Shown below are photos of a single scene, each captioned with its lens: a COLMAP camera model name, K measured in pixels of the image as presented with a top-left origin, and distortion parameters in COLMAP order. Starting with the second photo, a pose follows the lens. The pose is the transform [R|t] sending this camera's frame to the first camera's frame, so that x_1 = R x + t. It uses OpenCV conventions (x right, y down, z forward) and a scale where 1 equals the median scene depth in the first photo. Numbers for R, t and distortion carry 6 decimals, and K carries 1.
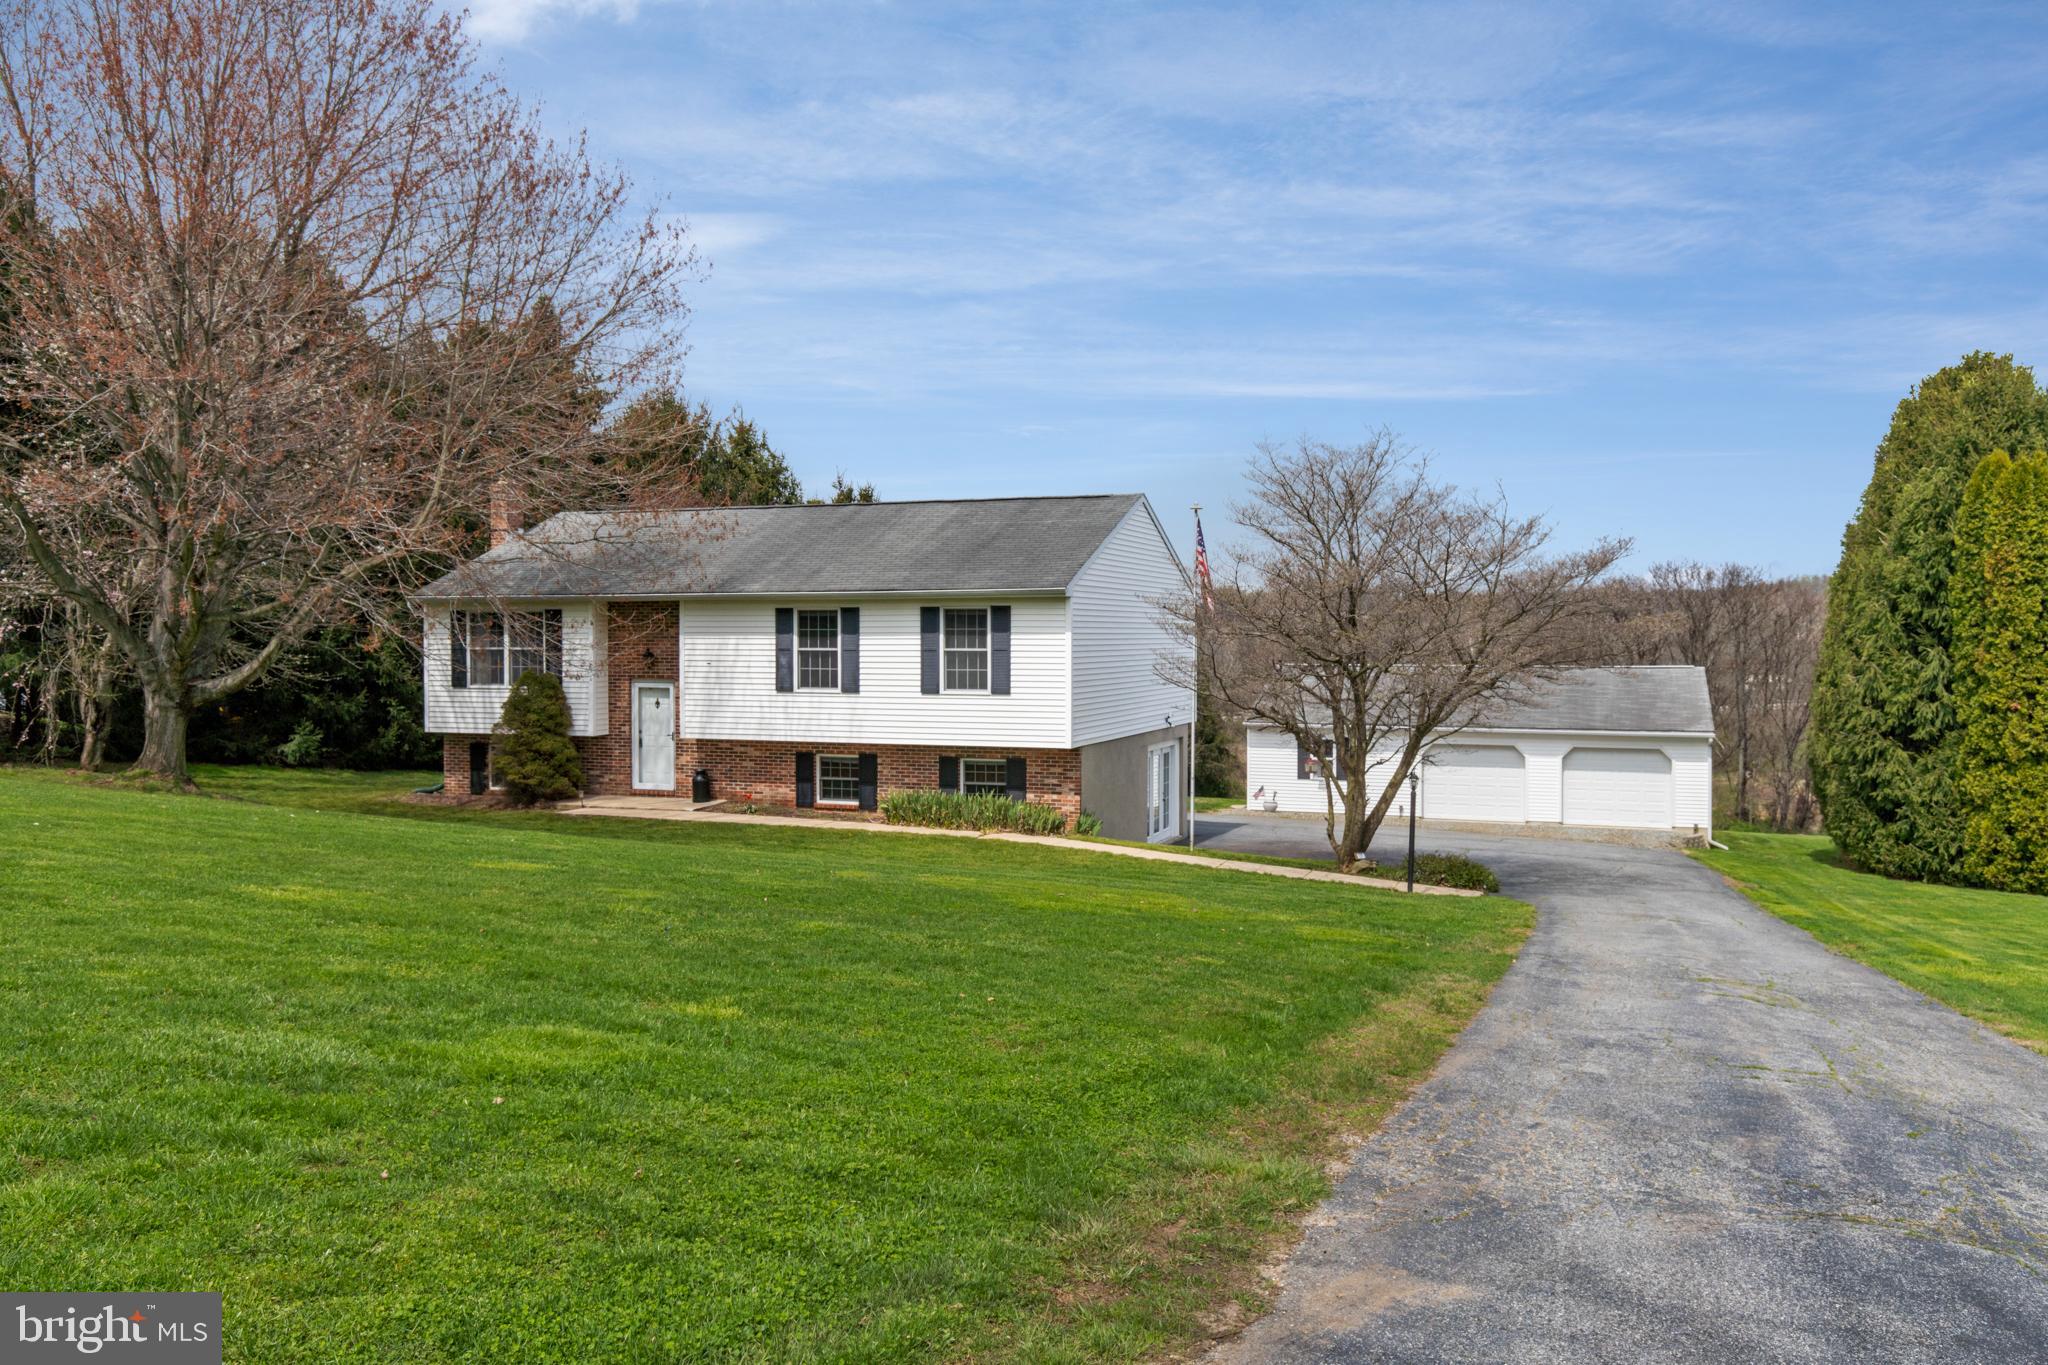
lens RADIAL K [[1553.3, 0, 1024.0], [0, 1553.3, 682.5], [0, 0, 1]] dist [0.031150, -0.000753]
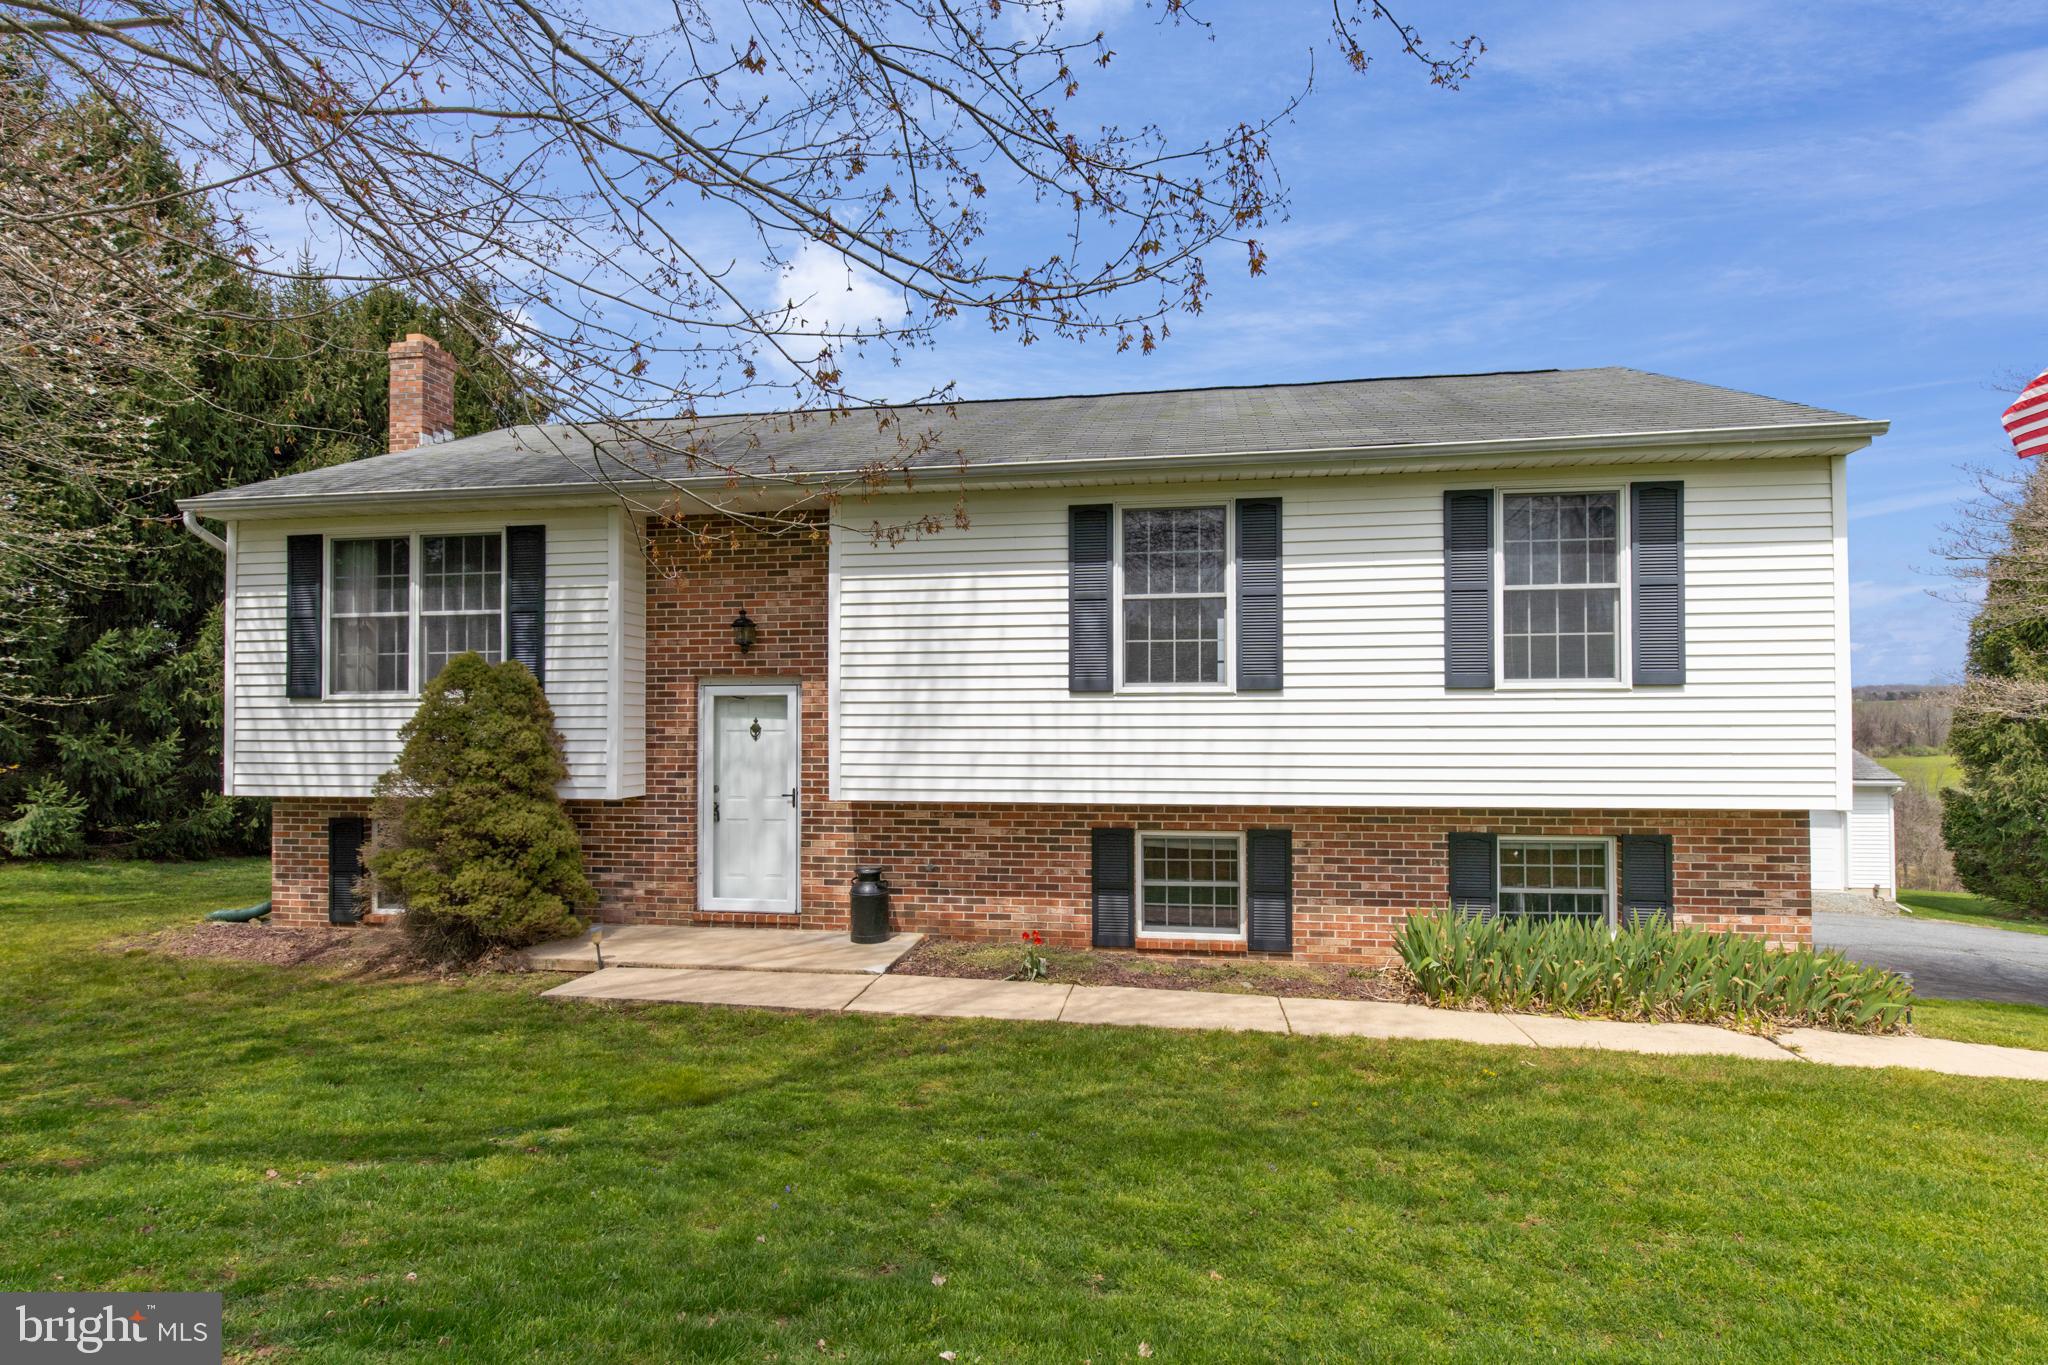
lens RADIAL K [[1015.8, 0, 1008.5], [0, 1015.8, 714.2], [0, 0, 1]] dist [0.000698, 0.000015]
pose [[0.980919, 0.001705, 0.194412, -0.225894], [0.007414, 0.998906, -0.046166, 0.024496], [-0.194278, 0.046726, 0.979833, 0.696455]]
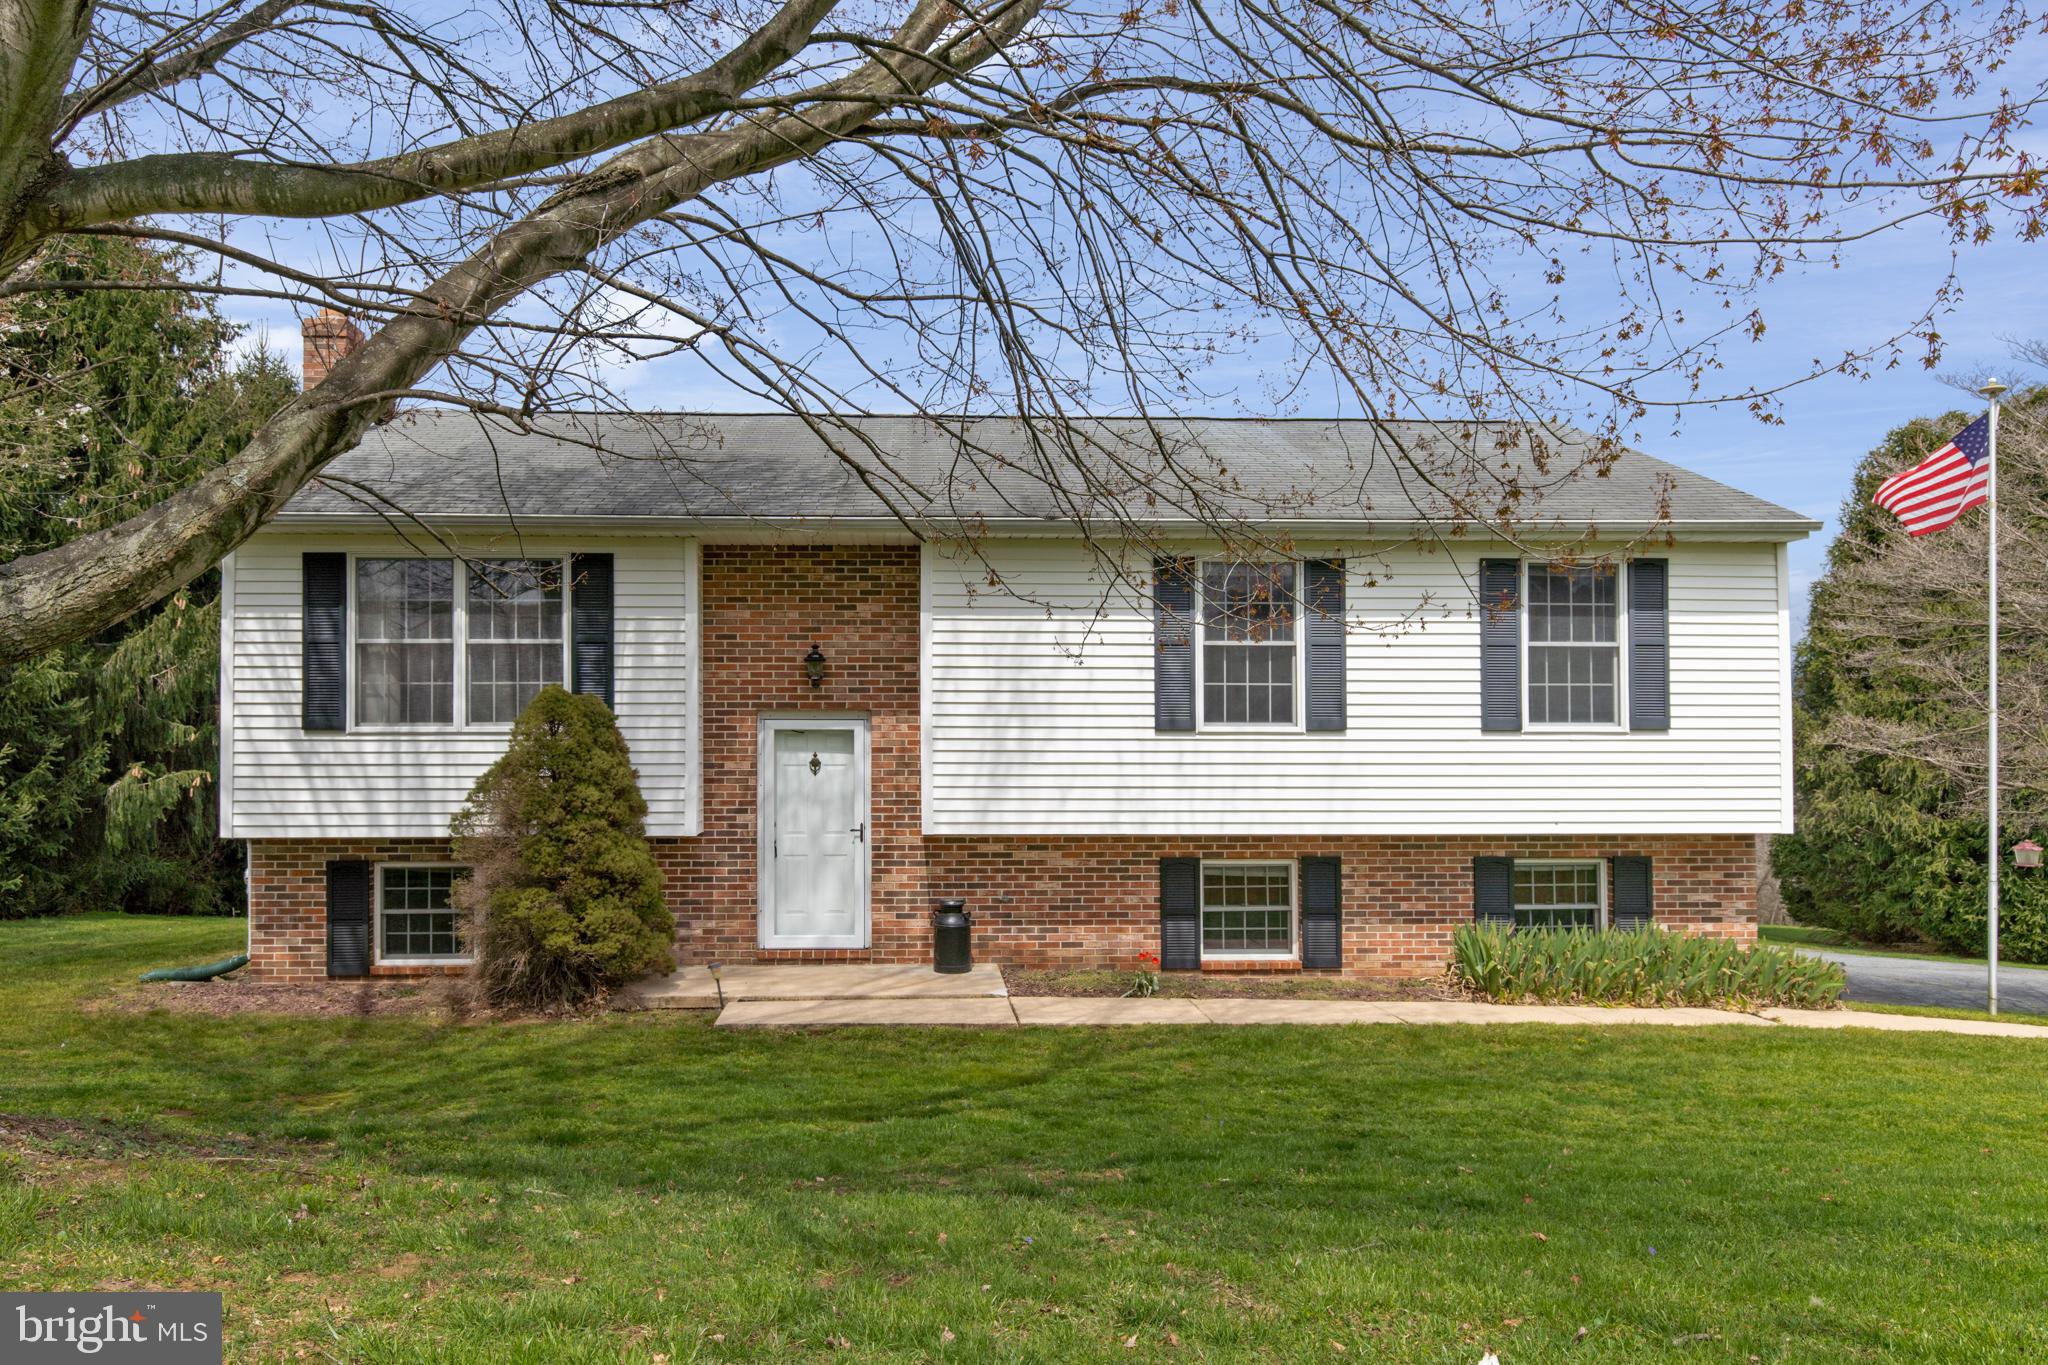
lens RADIAL K [[1298.9, 0, 944.8], [0, 1298.9, 712.3], [0, 0, 1]] dist [0.012646, -0.000554]
pose [[0.922568, 0.011639, 0.385658, -0.361457], [0.011320, 0.998298, -0.057206, 0.021421], [-0.385667, 0.057142, 0.920867, 0.636469]]
